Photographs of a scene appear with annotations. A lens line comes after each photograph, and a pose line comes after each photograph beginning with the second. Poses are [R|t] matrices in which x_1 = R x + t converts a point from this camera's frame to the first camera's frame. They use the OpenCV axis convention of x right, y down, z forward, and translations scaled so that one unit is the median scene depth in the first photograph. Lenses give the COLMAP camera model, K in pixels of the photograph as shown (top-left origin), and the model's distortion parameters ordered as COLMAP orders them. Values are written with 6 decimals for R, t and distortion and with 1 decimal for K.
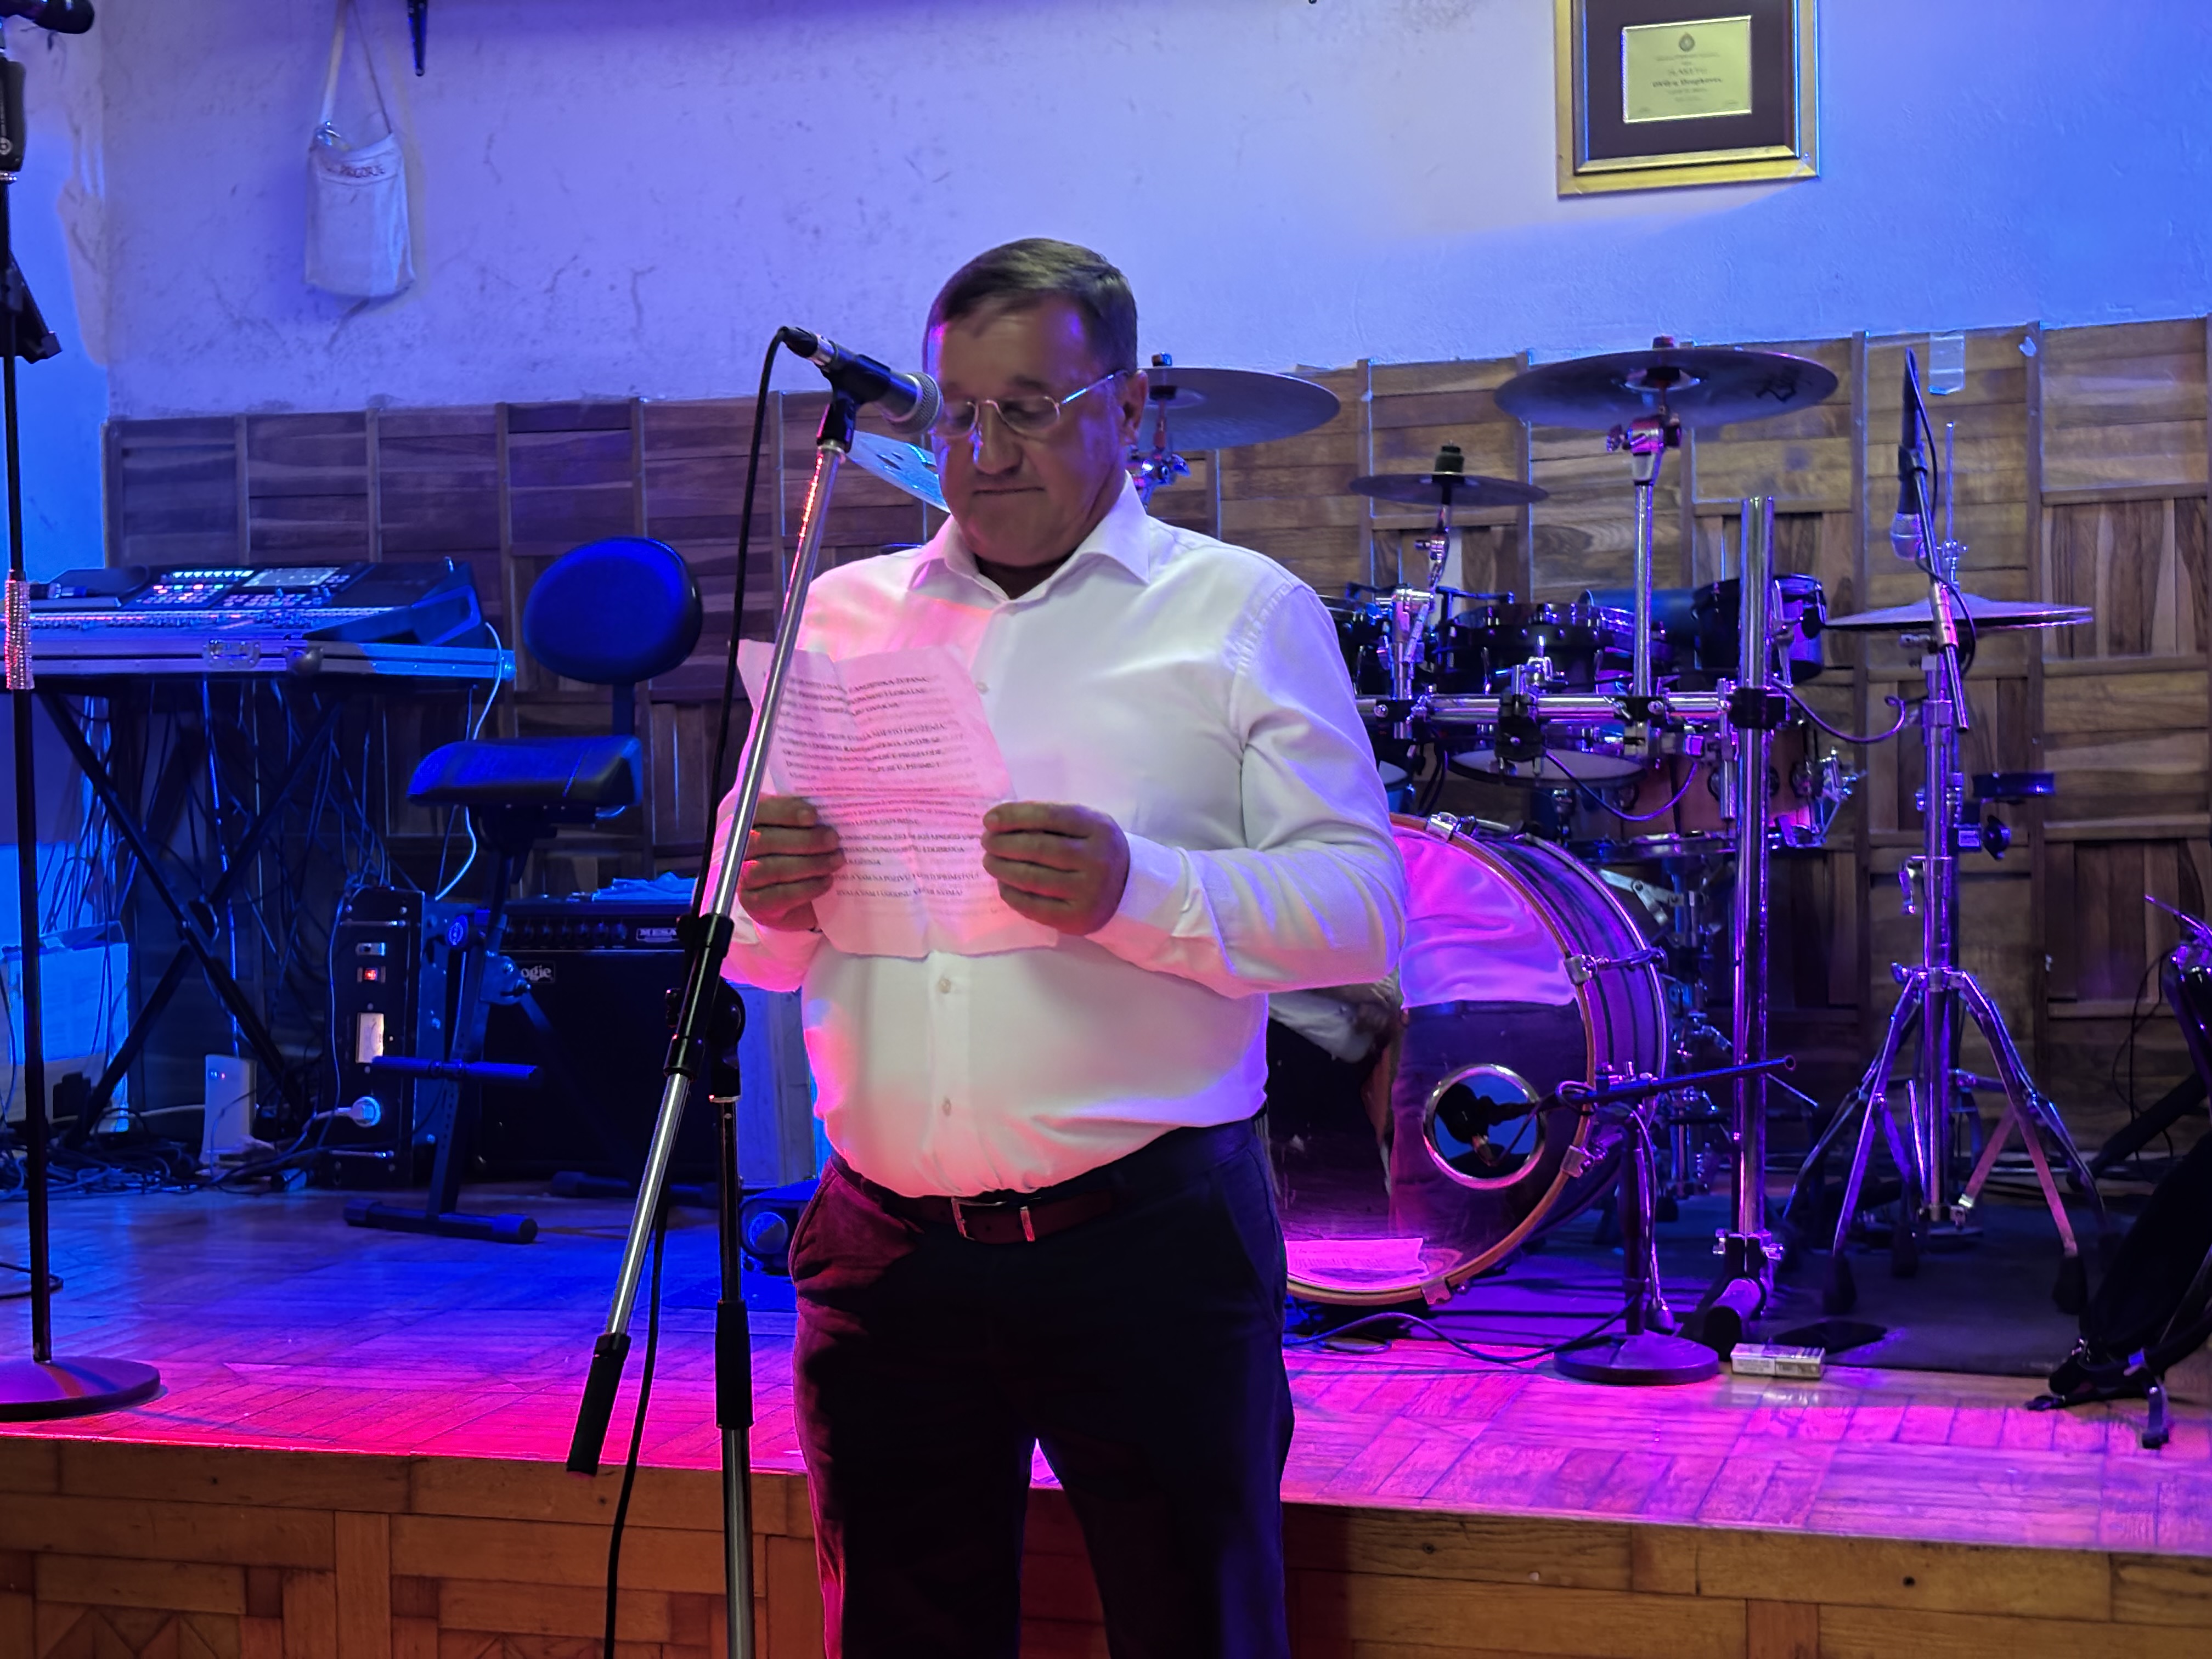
lens RADIAL K [[3308.9, 0, 1117.2], [0, 3308.9, 875.4], [0, 0, 1]] dist [0.086537, 0.000000]
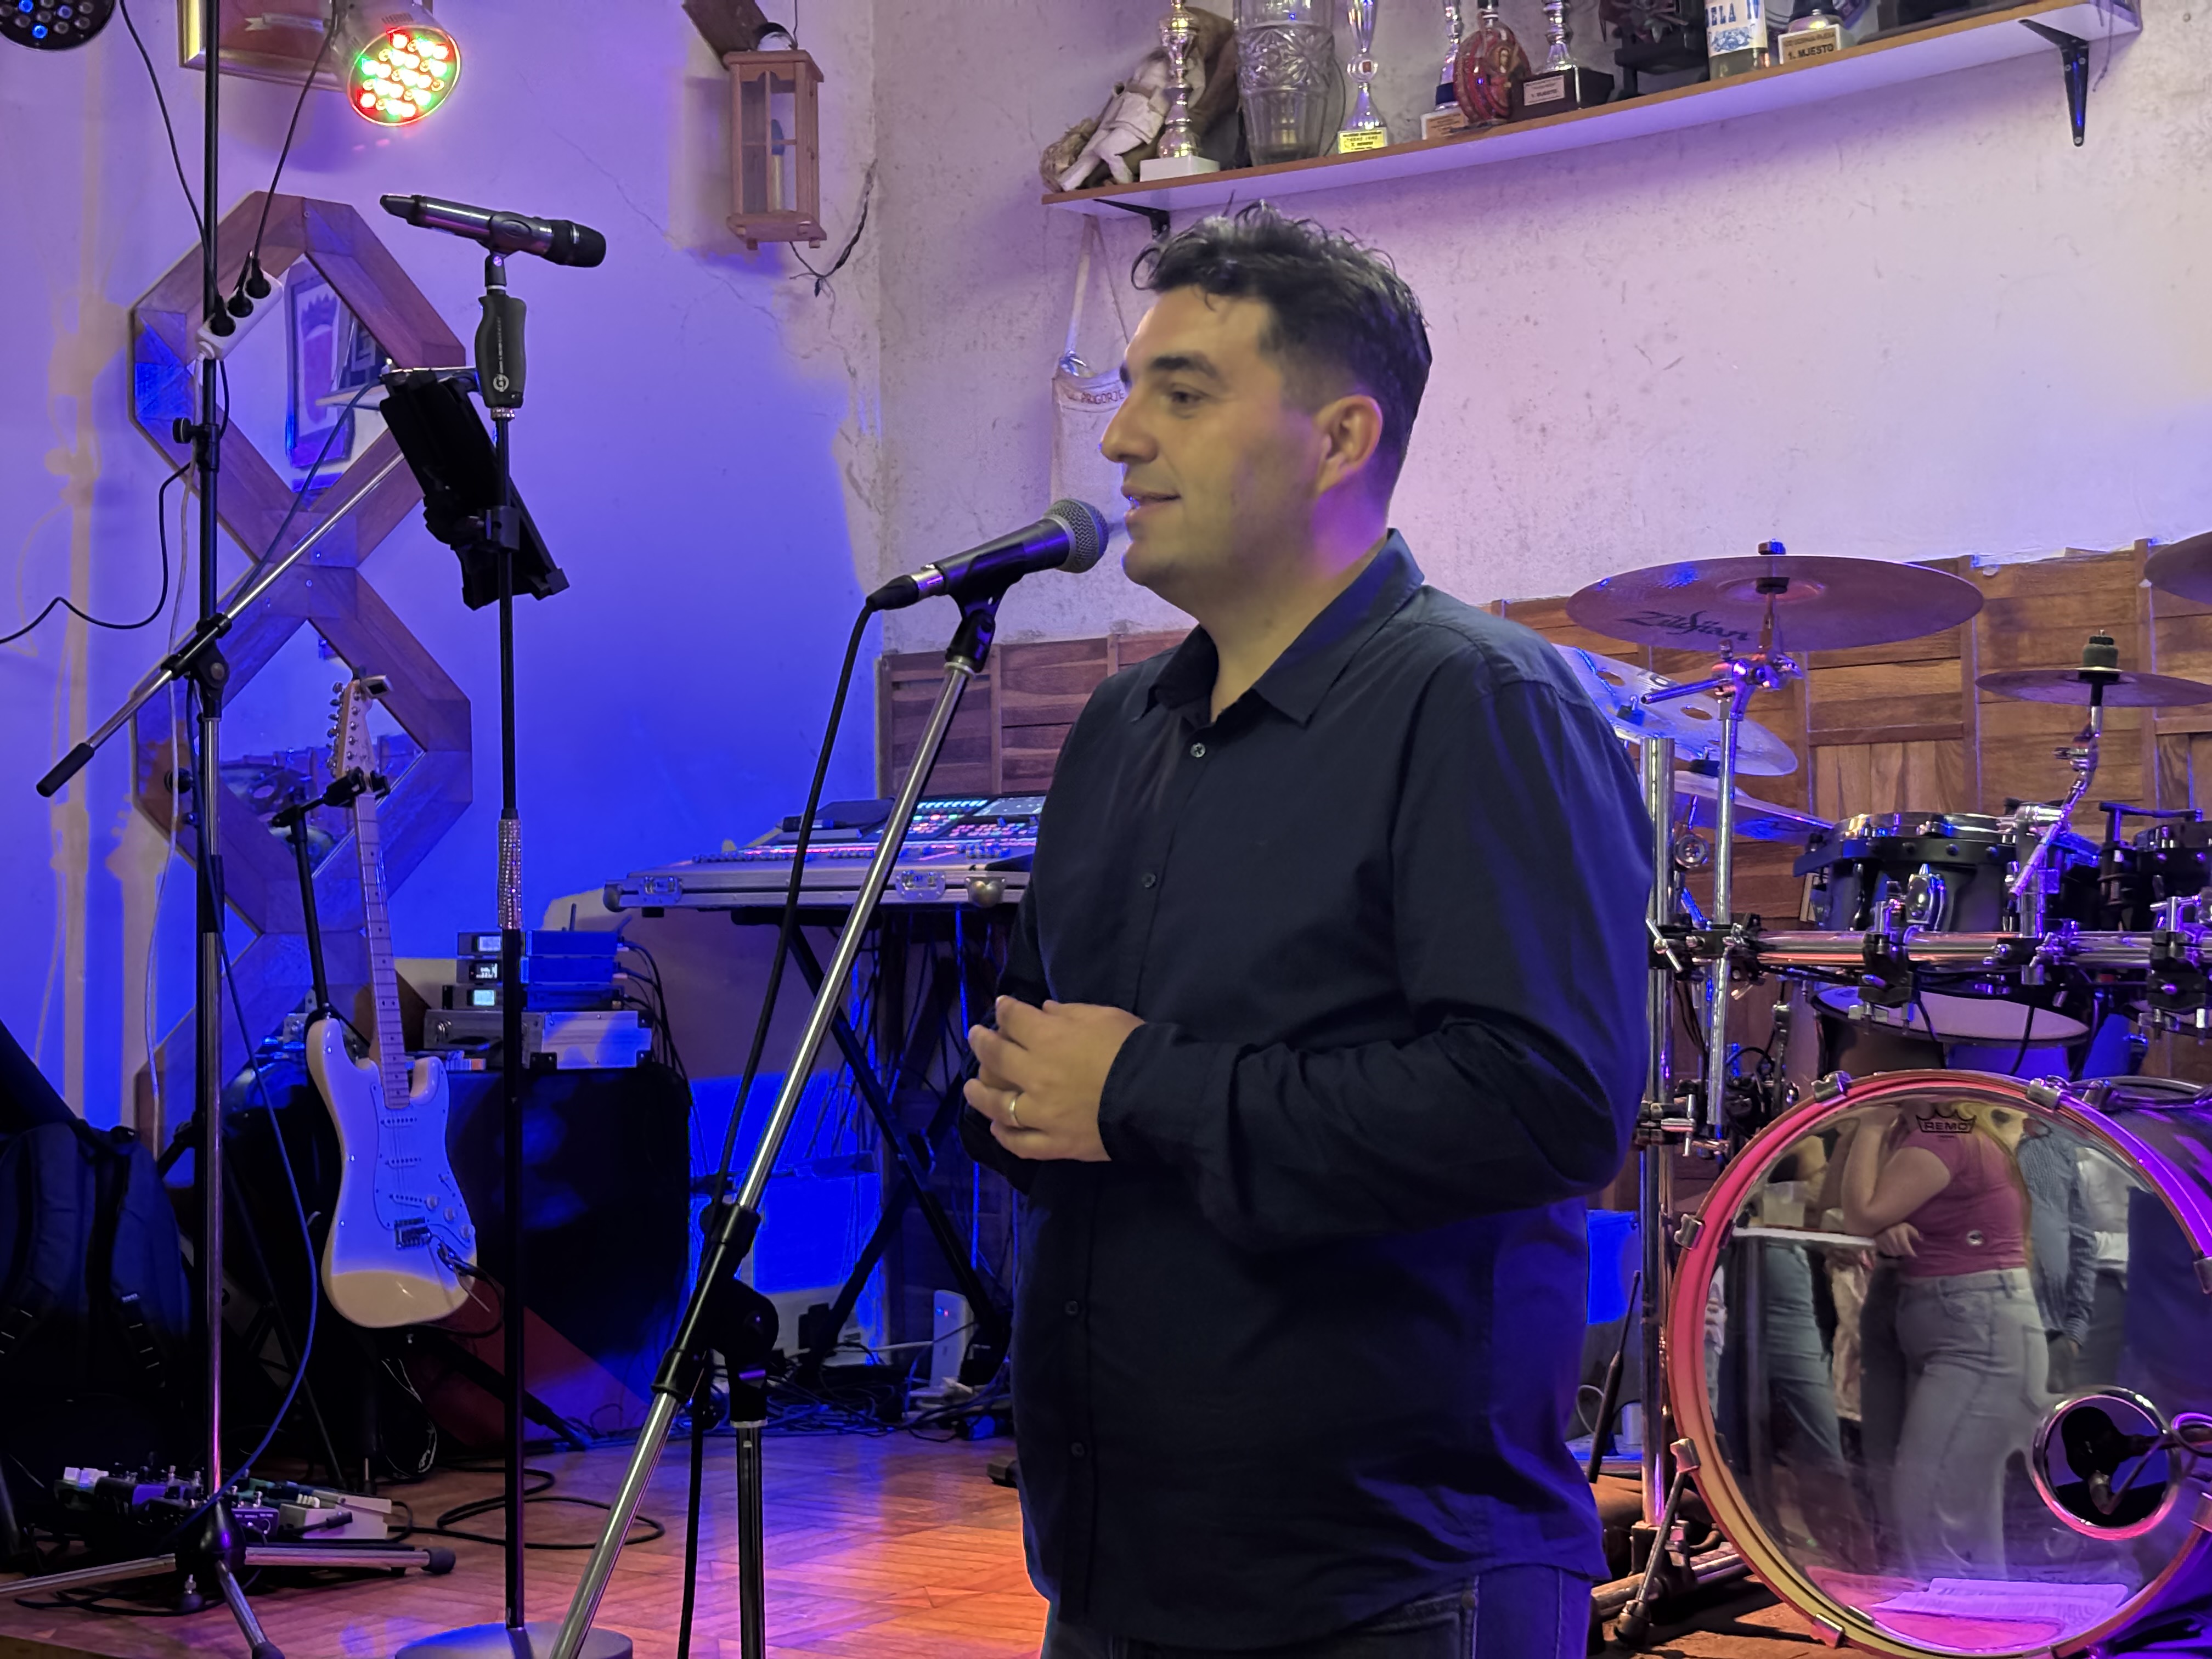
lens RADIAL K [[3308.9, 0, 1110.0], [0, 3308.9, 843.5], [0, 0, 1]] dist [0.086537, 0.000000]
pose [[0.942052, -0.008155, -0.335368, 0.111626], [-0.016853, 0.997292, -0.071591, -0.009431], [0.335043, 0.073094, 0.939363, 0.094998]]
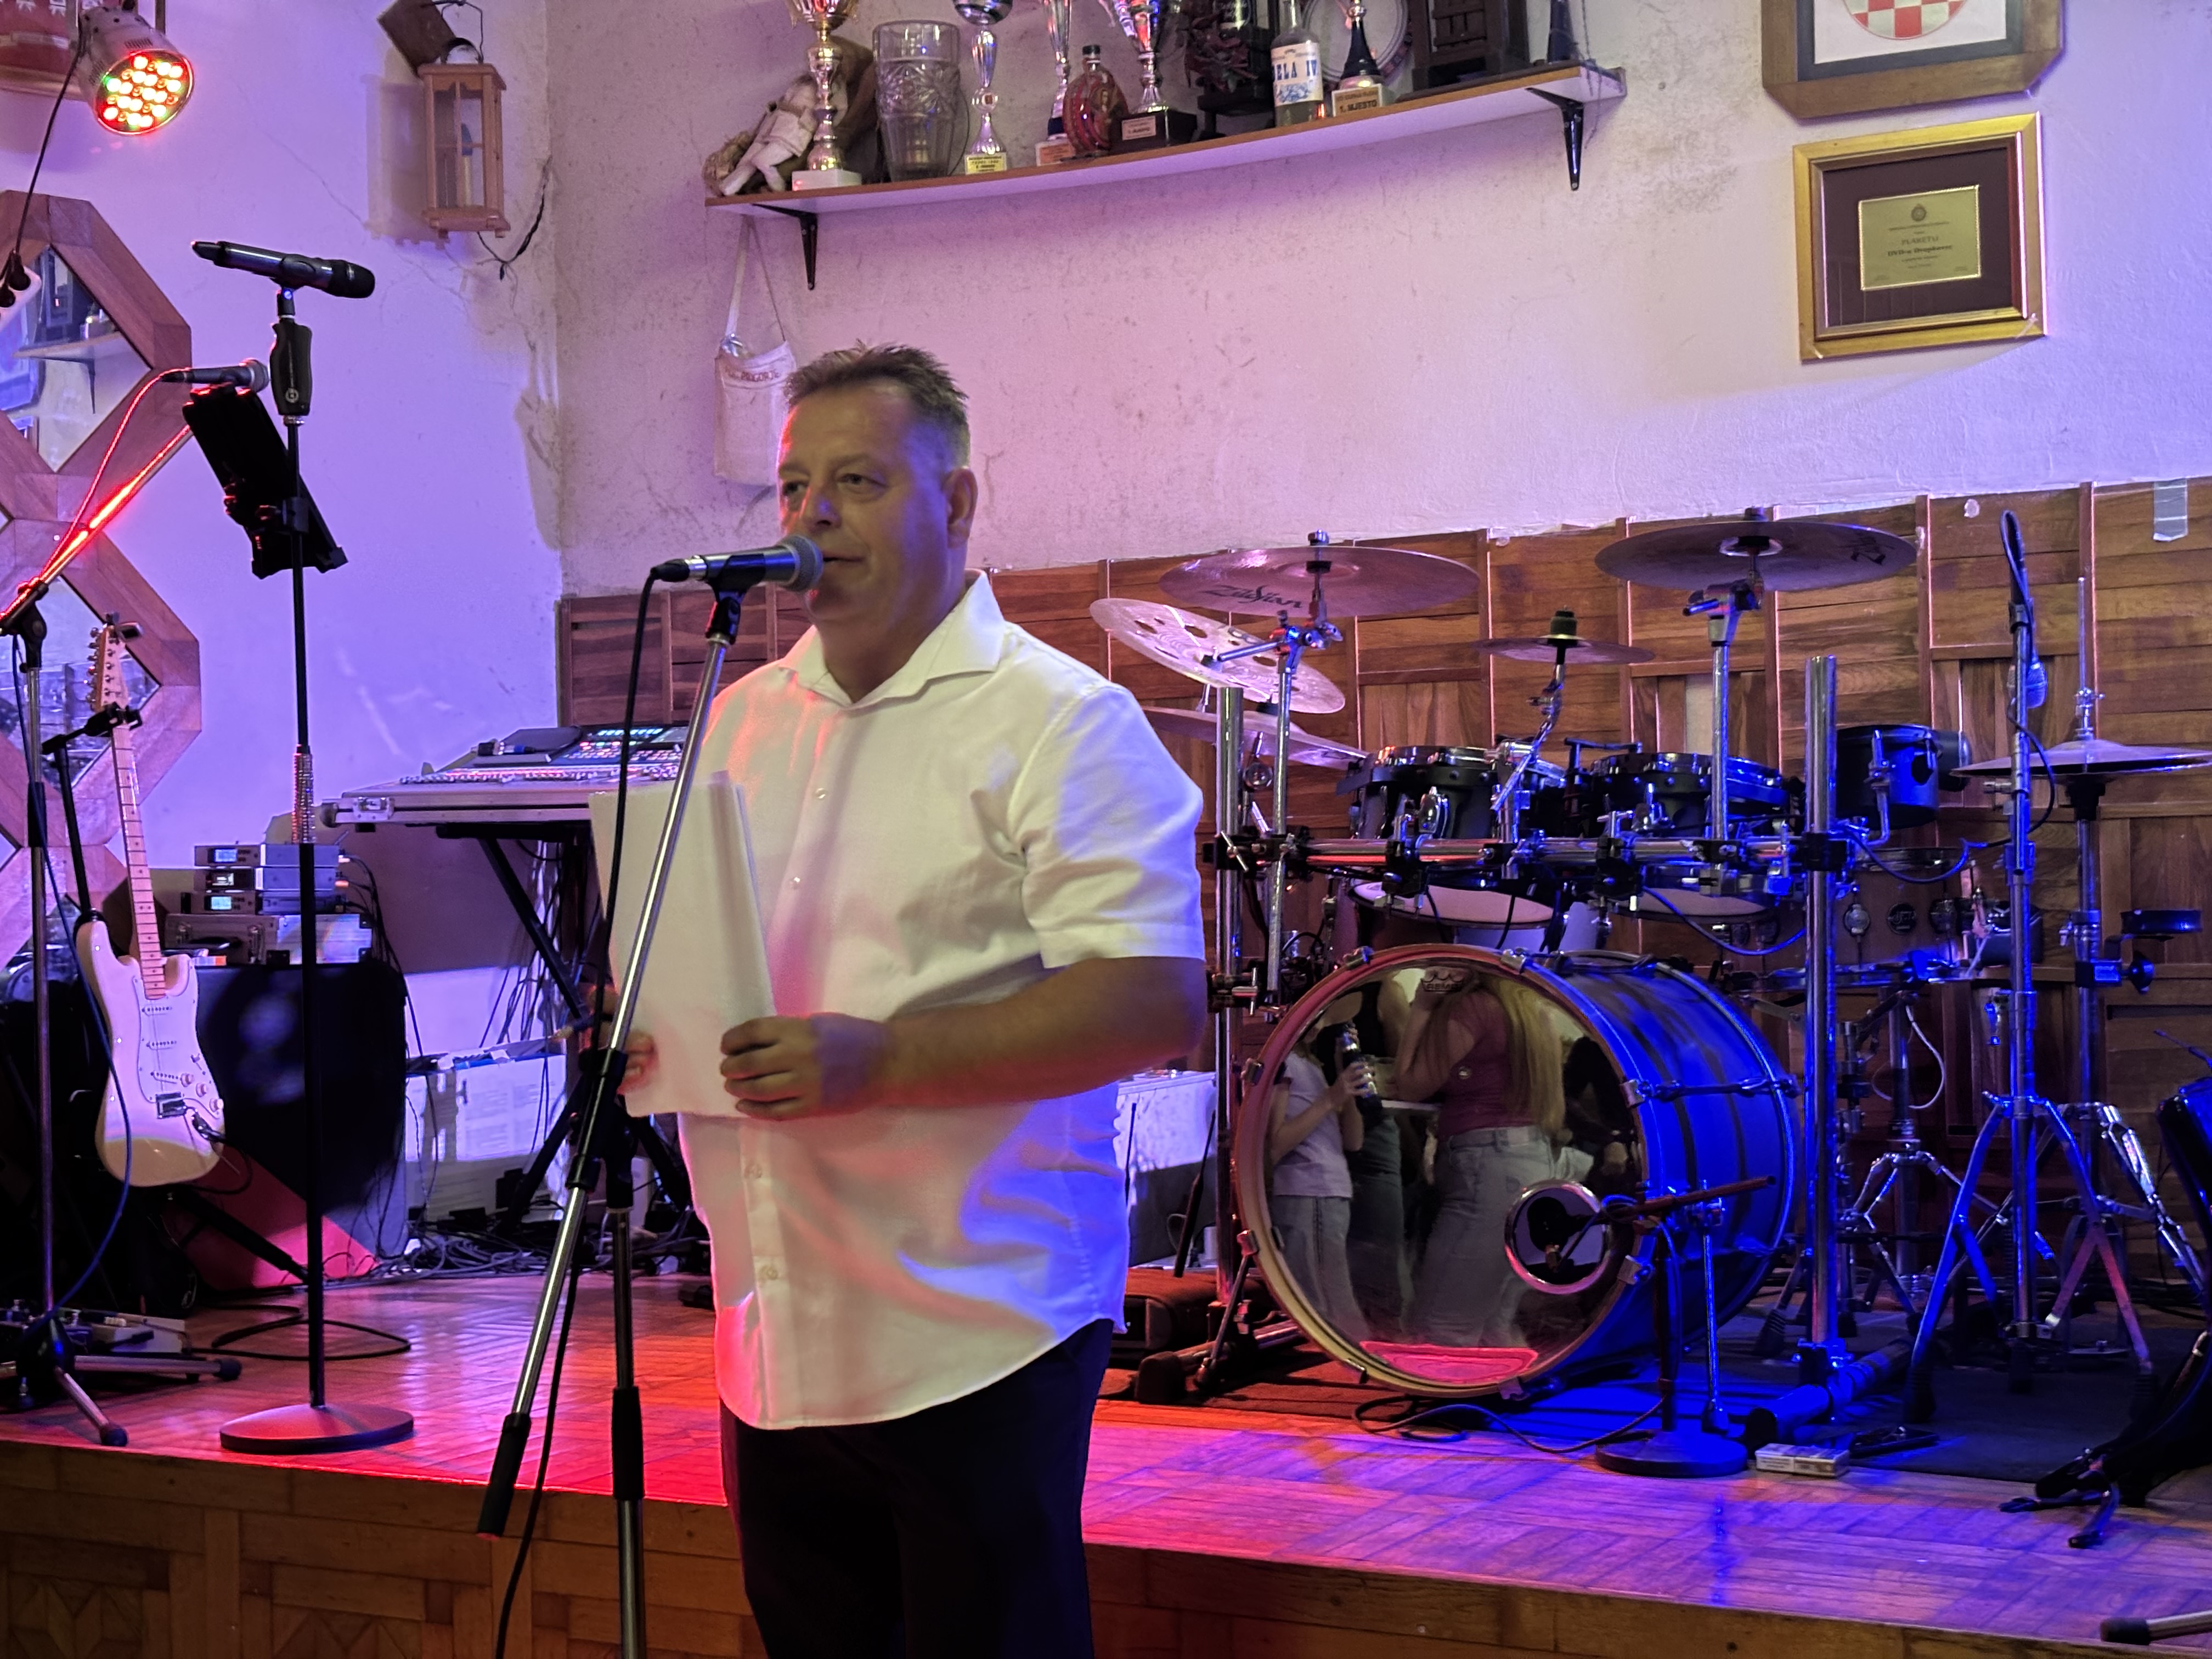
lens RADIAL K [[3308.9, 0, 1108.9], [0, 3308.9, 875.3], [0, 0, 1]] dist [0.086537, 0.000000]
pose [[0.975276, -0.002160, -0.220981, 0.148411], [-0.005913, 0.999339, -0.035861, -0.001928], [0.220912, 0.036281, 0.974619, -0.070942]]
